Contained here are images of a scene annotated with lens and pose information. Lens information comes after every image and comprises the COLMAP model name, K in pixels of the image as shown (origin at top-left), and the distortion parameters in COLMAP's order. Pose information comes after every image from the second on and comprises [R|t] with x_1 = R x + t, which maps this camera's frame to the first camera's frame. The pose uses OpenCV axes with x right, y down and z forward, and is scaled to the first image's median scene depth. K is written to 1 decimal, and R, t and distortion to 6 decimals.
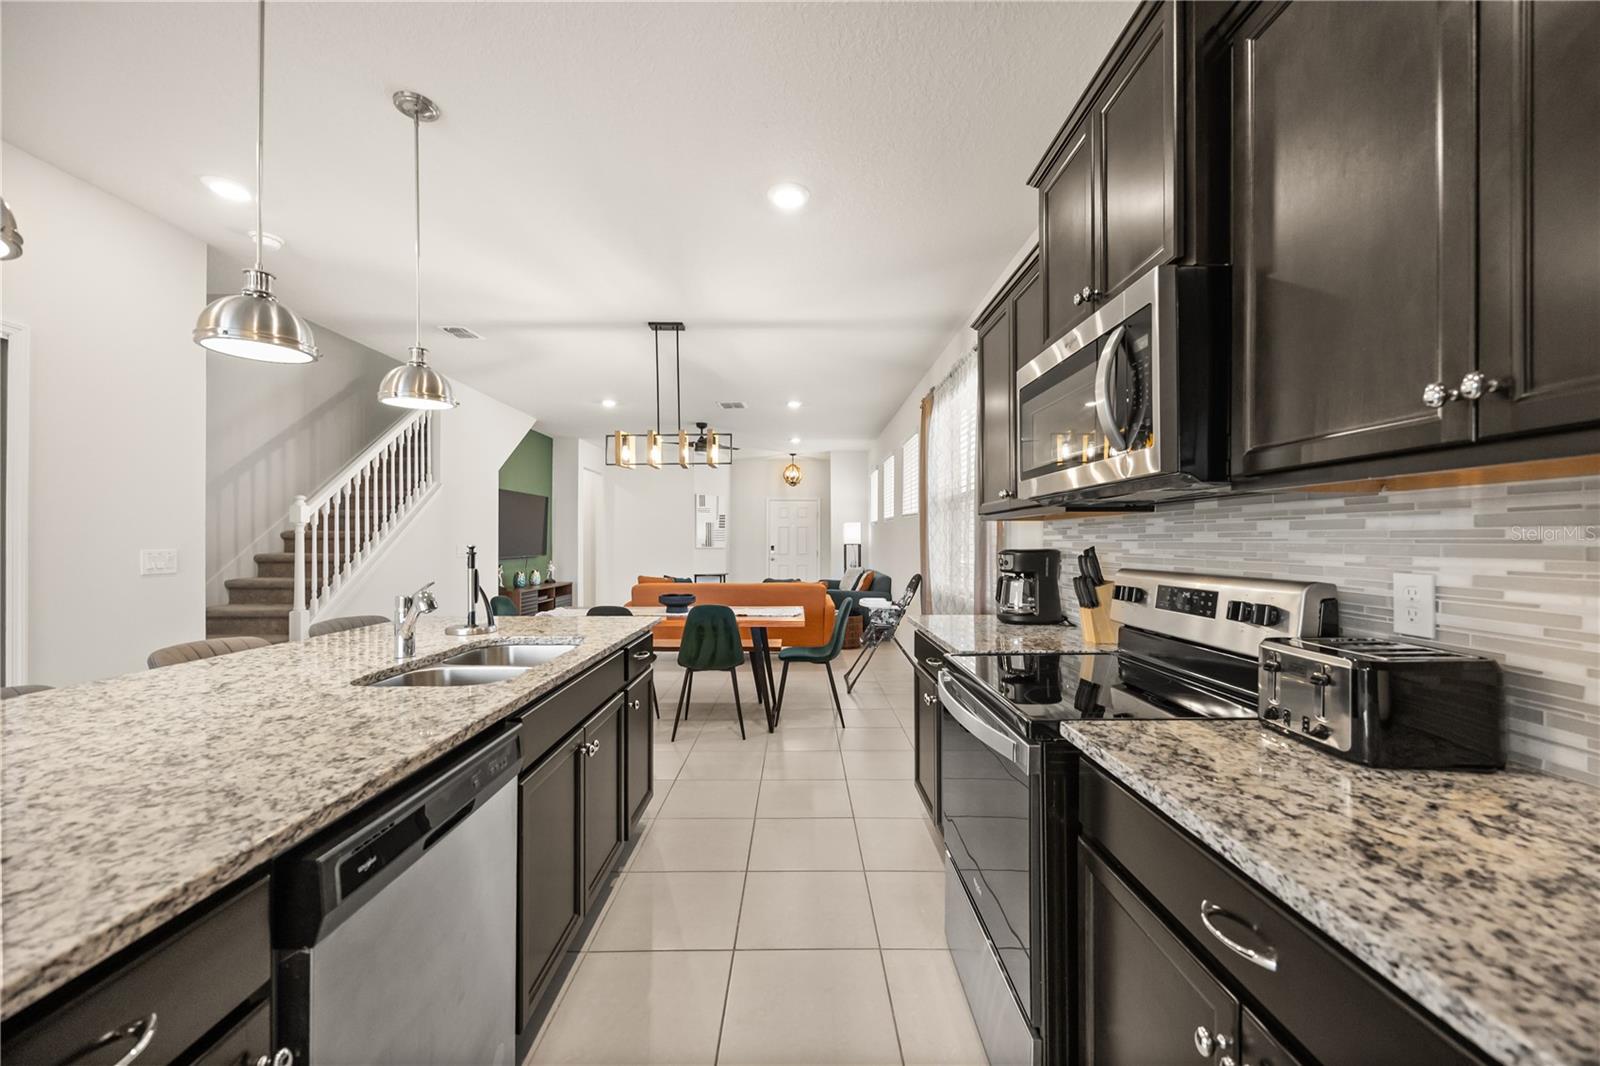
lens RADIAL K [[622.3, 0, 800.0], [0, 622.3, 533.0], [0, 0, 1]] dist [0.021146, -0.000014]
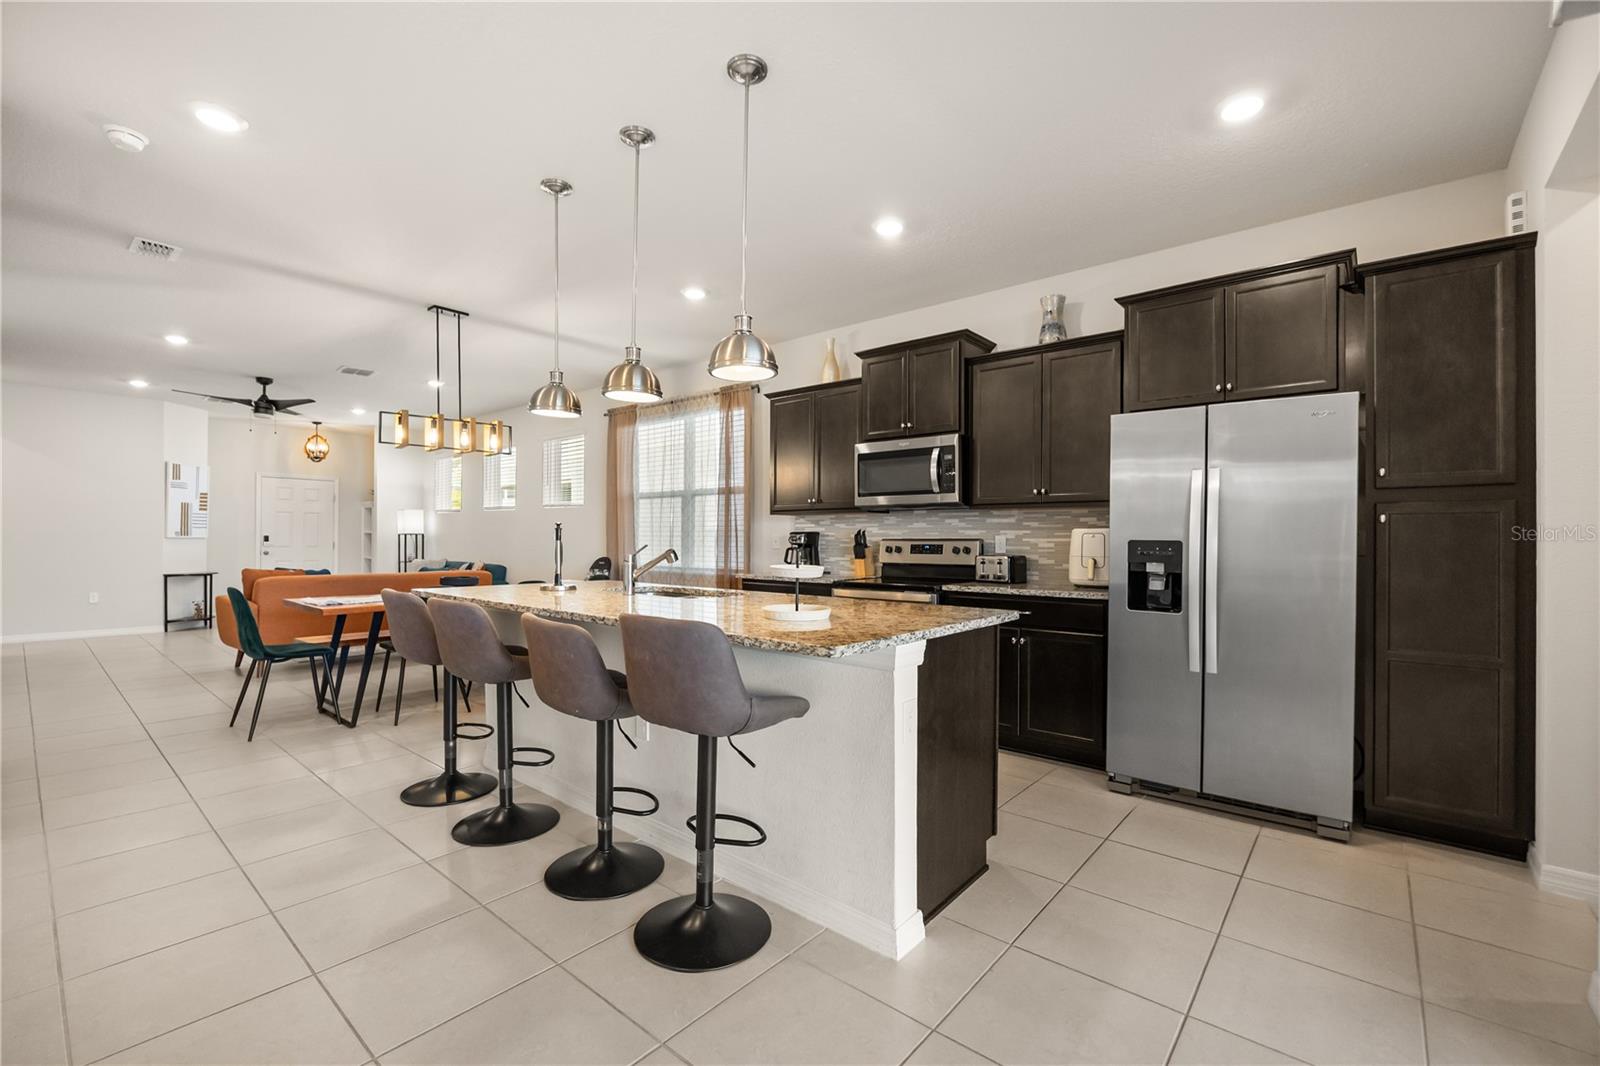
lens RADIAL K [[690.3, 0, 800.4], [0, 690.3, 539.5], [0, 0, 1]] dist [-0.000427, -0.000112]
pose [[0.652382, 0.001632, 0.757889, -0.768941], [-0.014636, 0.999838, 0.010446, 0.019114], [-0.757749, -0.017908, 0.652300, -0.183490]]
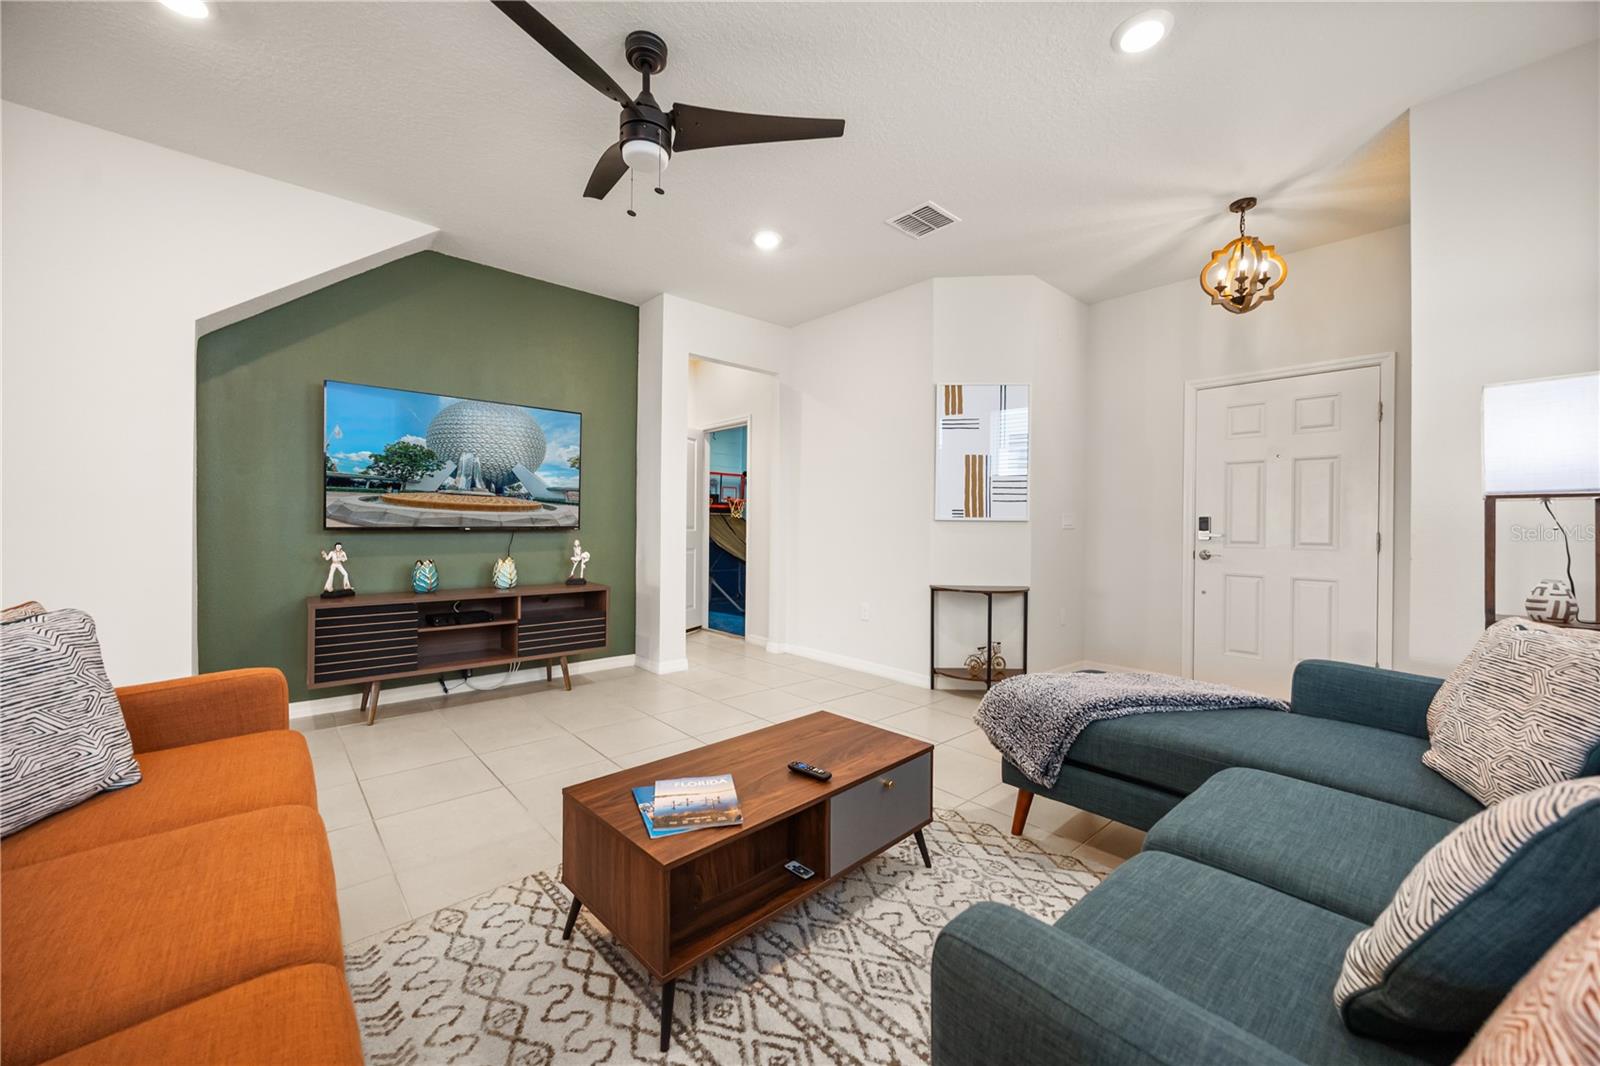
lens RADIAL K [[596.0, 0, 799.6], [0, 596.0, 526.0], [0, 0, 1]] dist [-0.019477, -0.000002]
pose [[0.659460, 0.009457, -0.751680, 0.164226], [0.004563, 0.999852, 0.016583, 0.055070], [0.751726, -0.014365, 0.659319, 1.792755]]
